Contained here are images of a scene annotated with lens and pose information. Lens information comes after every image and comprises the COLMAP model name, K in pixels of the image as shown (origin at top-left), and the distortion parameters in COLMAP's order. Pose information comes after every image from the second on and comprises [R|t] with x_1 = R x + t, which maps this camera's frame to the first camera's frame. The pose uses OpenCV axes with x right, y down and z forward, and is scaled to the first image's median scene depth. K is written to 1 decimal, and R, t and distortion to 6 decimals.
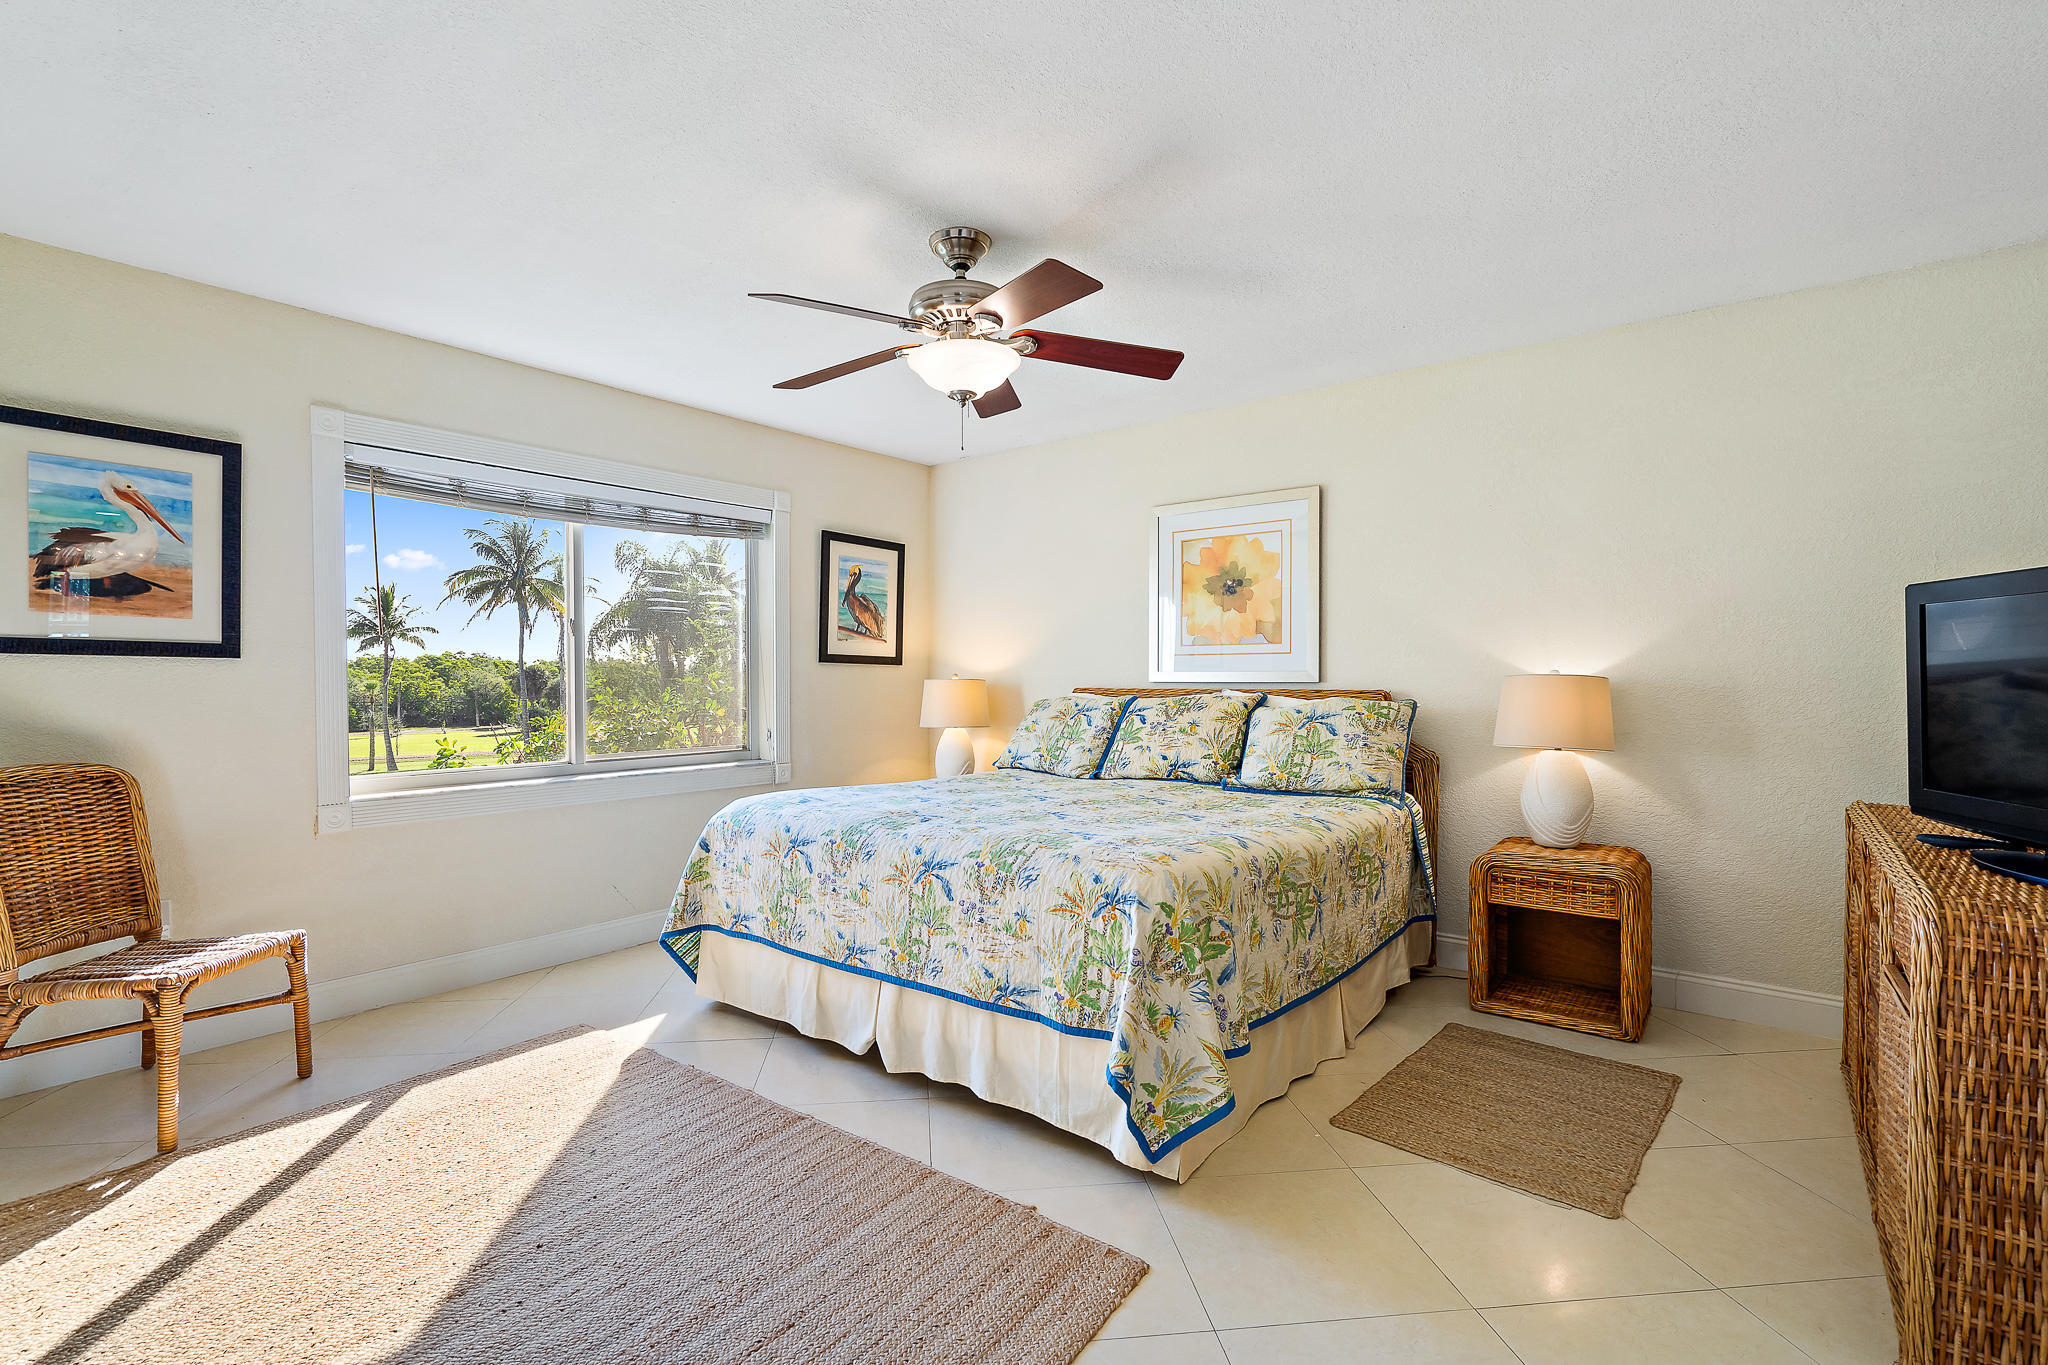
lens RADIAL K [[940.2, 0, 1023.5], [0, 940.2, 676.4], [0, 0, 1]] dist [-0.005470, 0.002214]
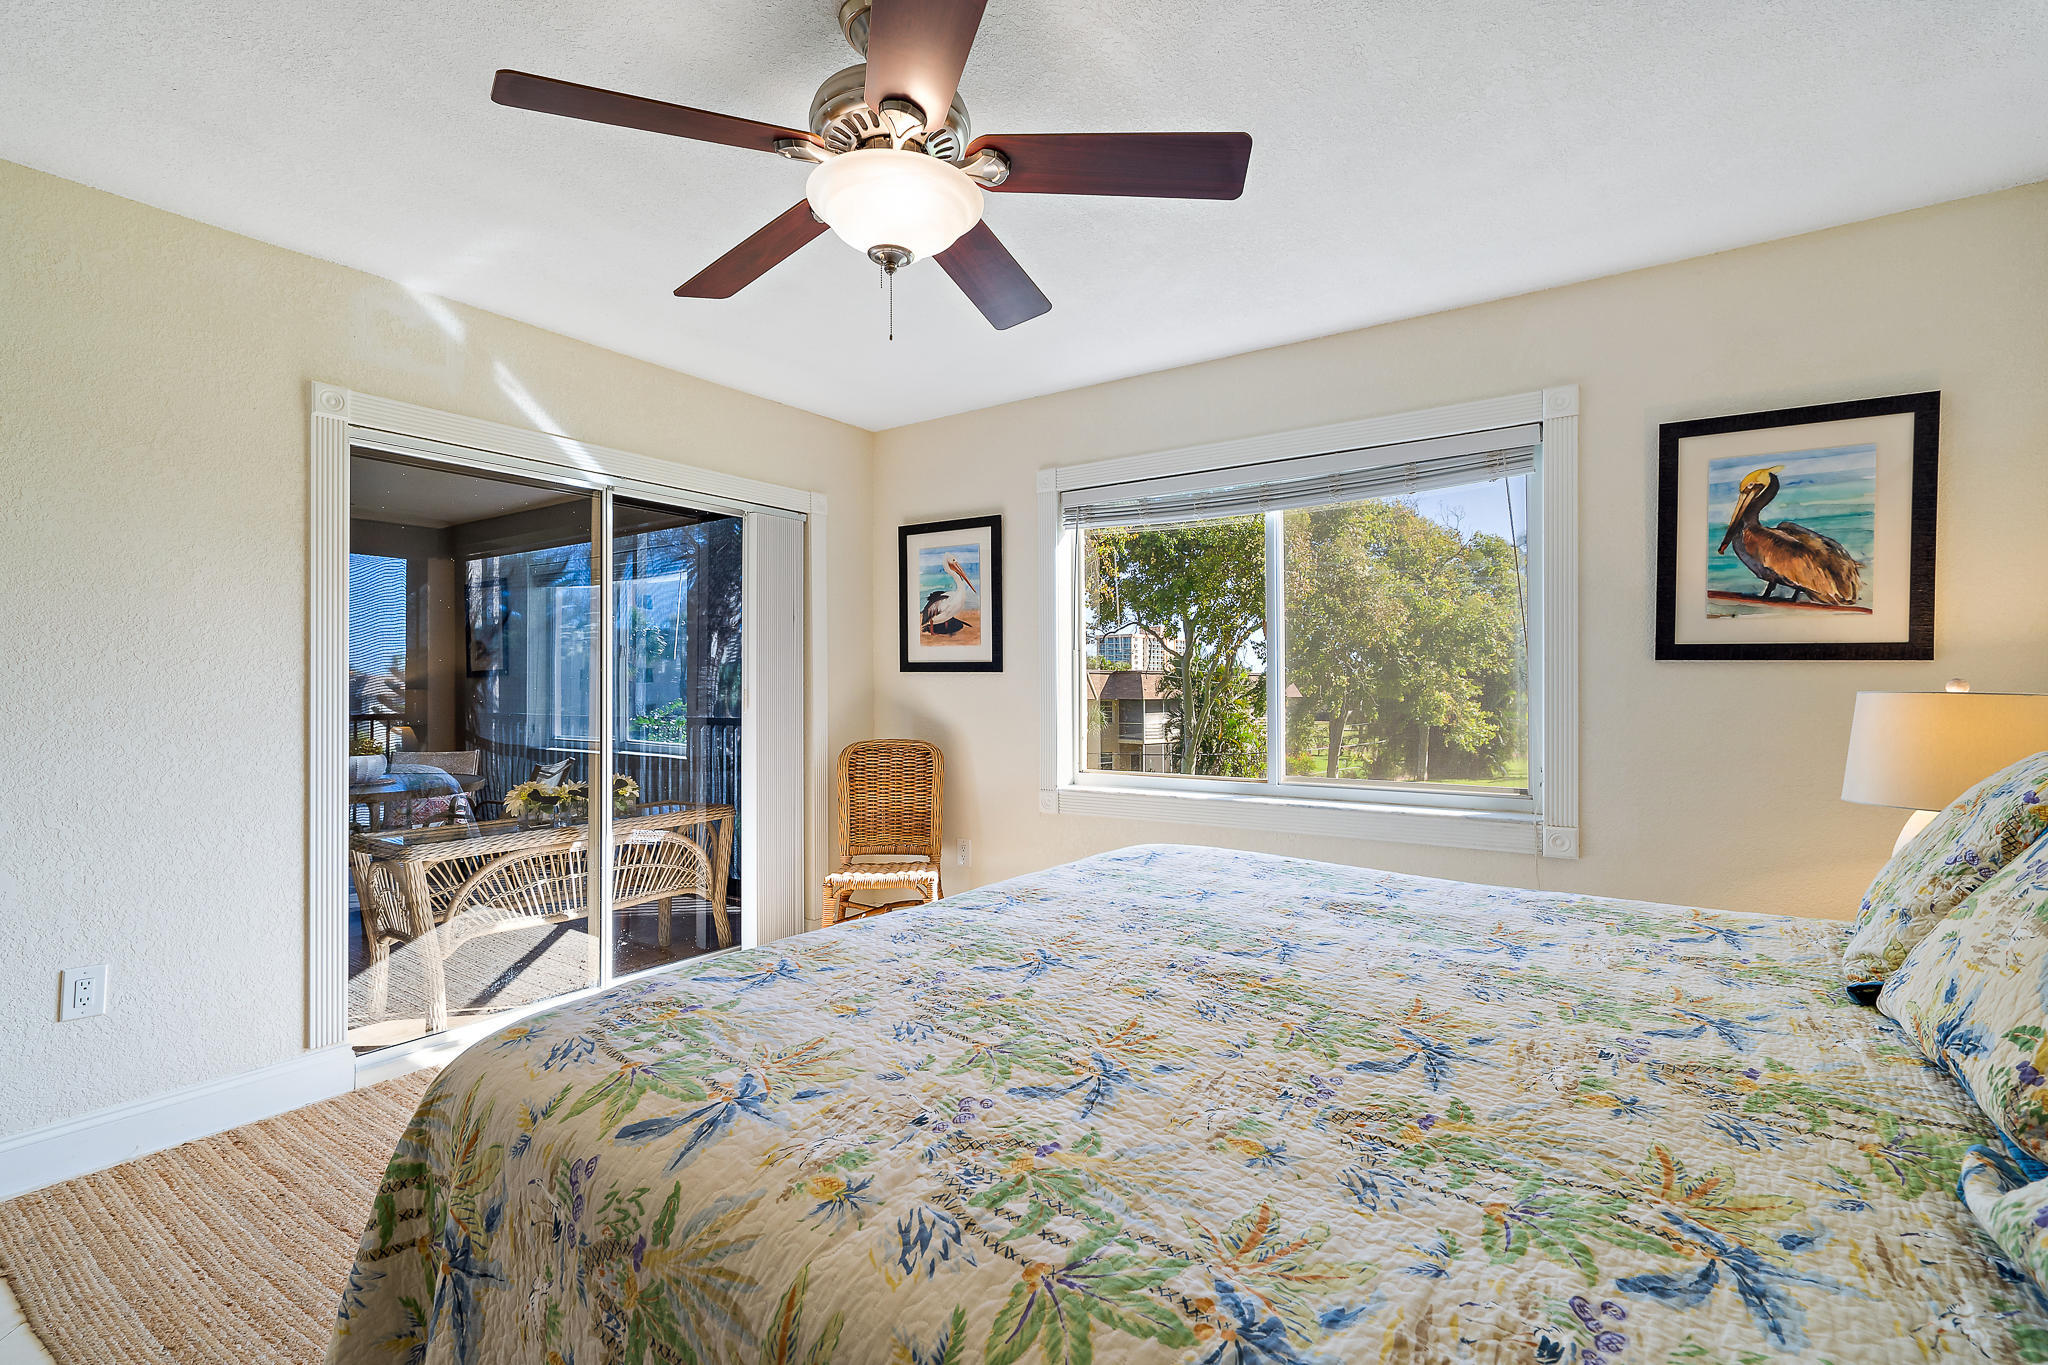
lens RADIAL K [[940.2, 0, 1021.8], [0, 940.2, 695.0], [0, 0, 1]] dist [-0.005470, 0.002214]
pose [[0.067225, -0.000907, -0.997737, 0.344226], [-0.004934, 0.999987, -0.001242, 0.009804], [0.997726, 0.005006, 0.067219, 0.617253]]
